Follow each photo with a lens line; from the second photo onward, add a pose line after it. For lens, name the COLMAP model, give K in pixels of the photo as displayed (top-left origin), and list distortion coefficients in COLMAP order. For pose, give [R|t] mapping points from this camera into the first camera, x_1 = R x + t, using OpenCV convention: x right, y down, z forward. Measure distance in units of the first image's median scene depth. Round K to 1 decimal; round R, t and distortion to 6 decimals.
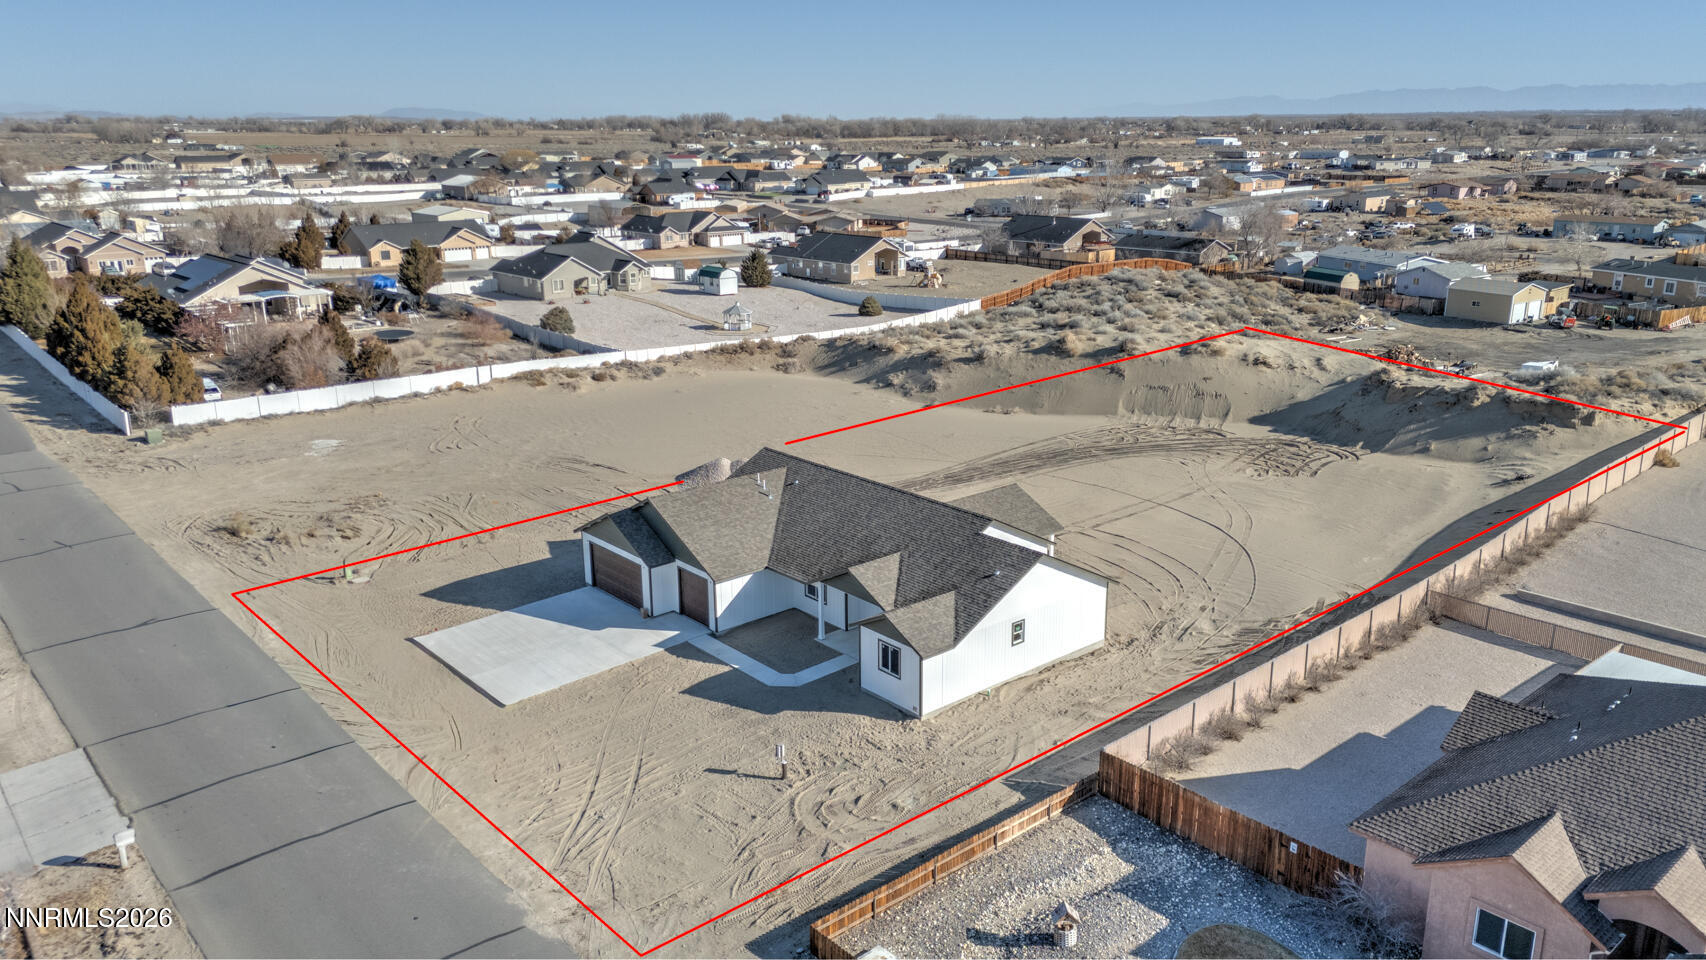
lens RADIAL K [[1240.4, 0, 856.4], [0, 1240.4, 422.9], [0, 0, 1]] dist [0.079313, -0.088026]
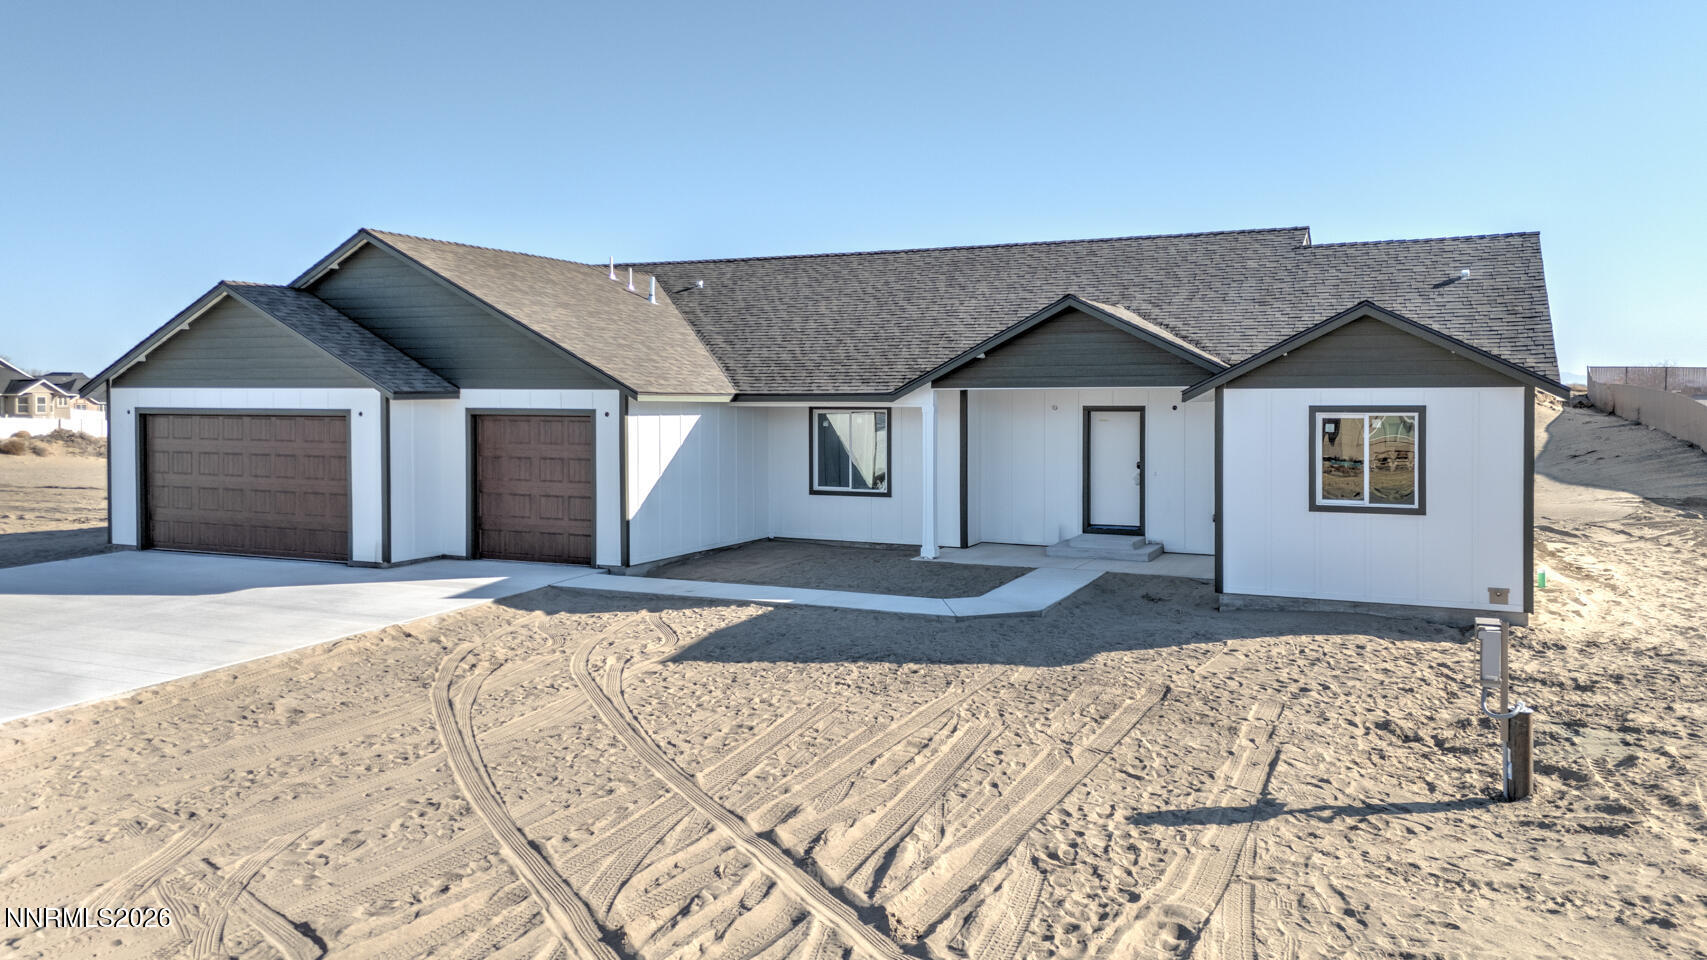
lens RADIAL K [[1310.1, 0, 856.5], [0, 1310.1, 342.1], [0, 0, 1]] dist [0.006898, -0.000314]
pose [[0.915412, 0.022236, 0.401902, -0.190311], [0.091134, 0.961095, -0.260751, 0.200491], [-0.392065, 0.275321, 0.877772, 0.642082]]
